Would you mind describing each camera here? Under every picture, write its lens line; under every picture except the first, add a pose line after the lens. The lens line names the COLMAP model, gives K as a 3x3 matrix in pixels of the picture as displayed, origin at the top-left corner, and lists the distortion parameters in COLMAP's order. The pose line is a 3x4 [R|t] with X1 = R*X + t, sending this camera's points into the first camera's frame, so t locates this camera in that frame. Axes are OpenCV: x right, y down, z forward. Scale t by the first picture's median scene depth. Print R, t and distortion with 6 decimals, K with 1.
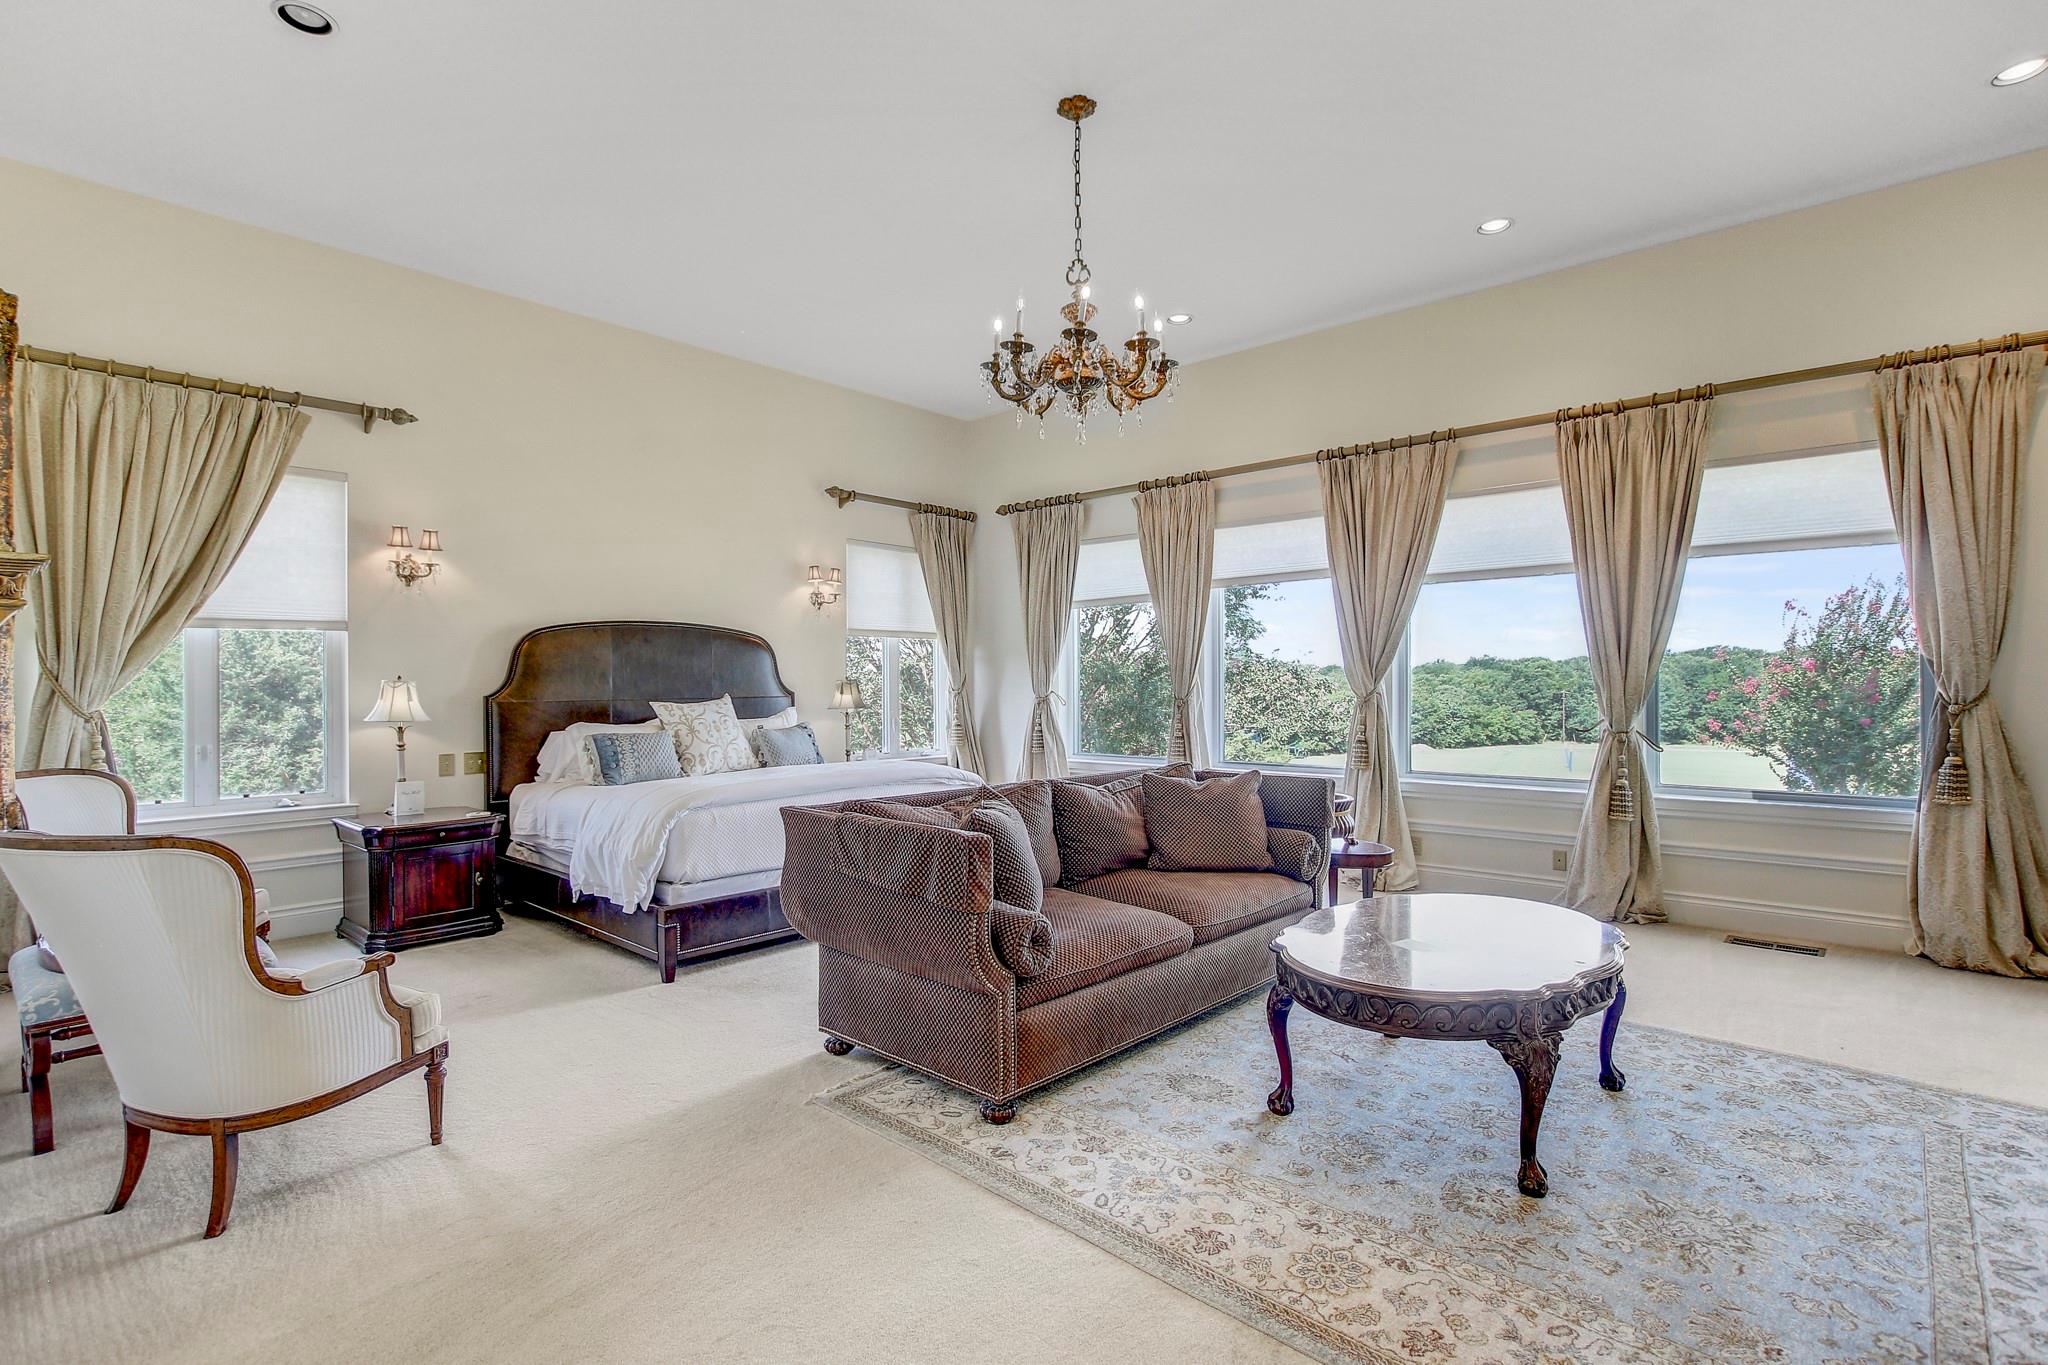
lens RADIAL K [[971.7, 0, 1024.0], [0, 971.7, 682.5], [0, 0, 1]] dist [-0.002274, -0.000371]
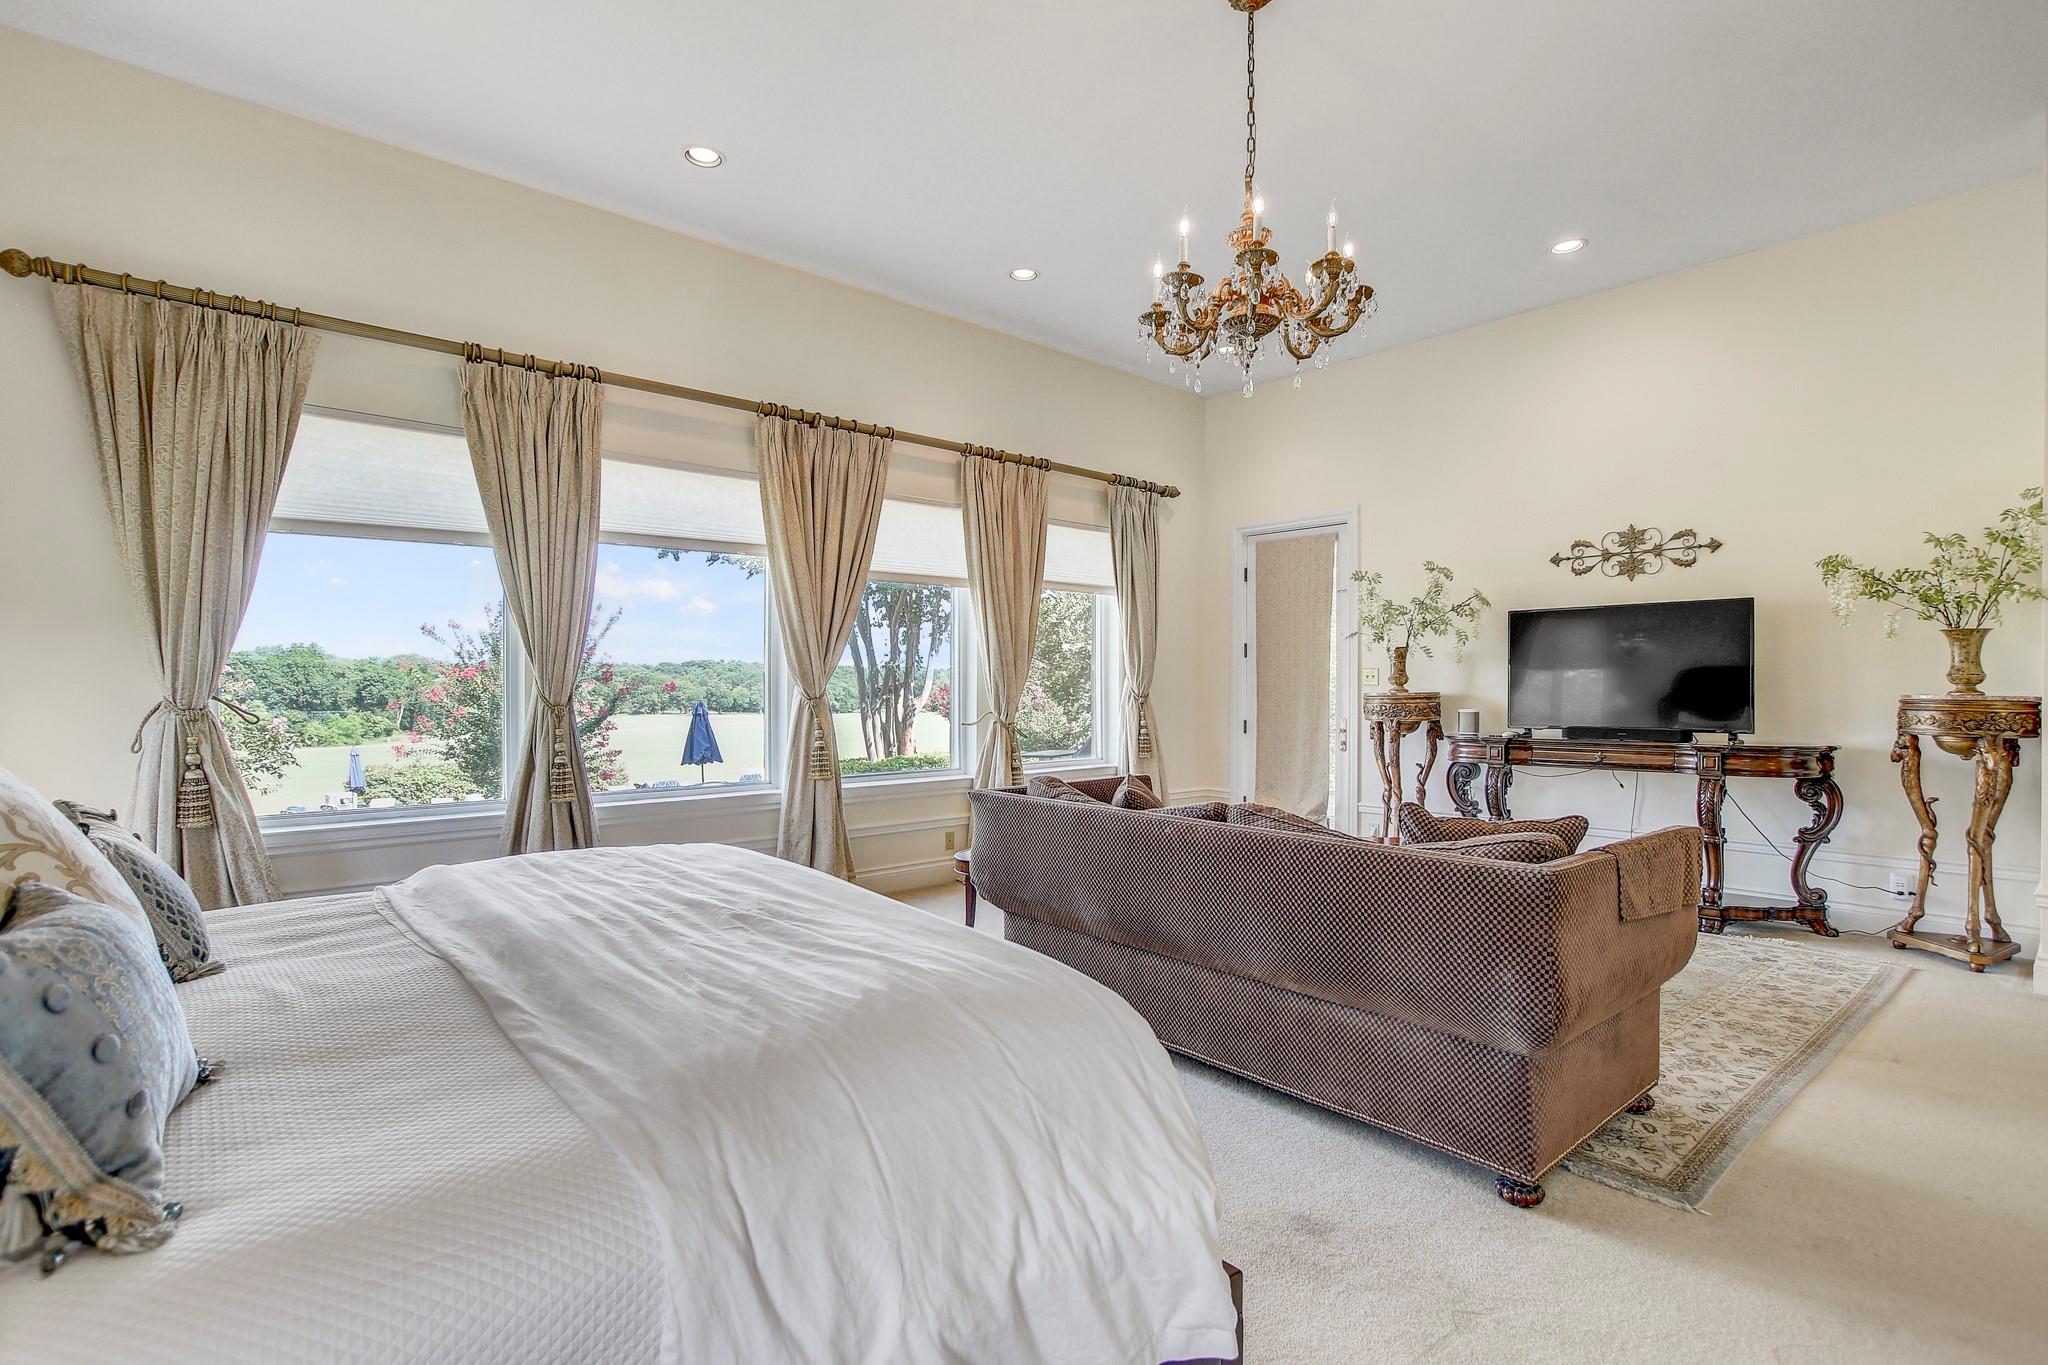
lens RADIAL K [[971.7, 0, 1024.0], [0, 971.7, 682.5], [0, 0, 1]] dist [-0.002274, -0.000371]
pose [[0.103614, -0.019075, 0.994435, -0.618518], [-0.013581, 0.999696, 0.020591, -0.021025], [-0.994525, -0.015639, 0.103323, 0.834868]]
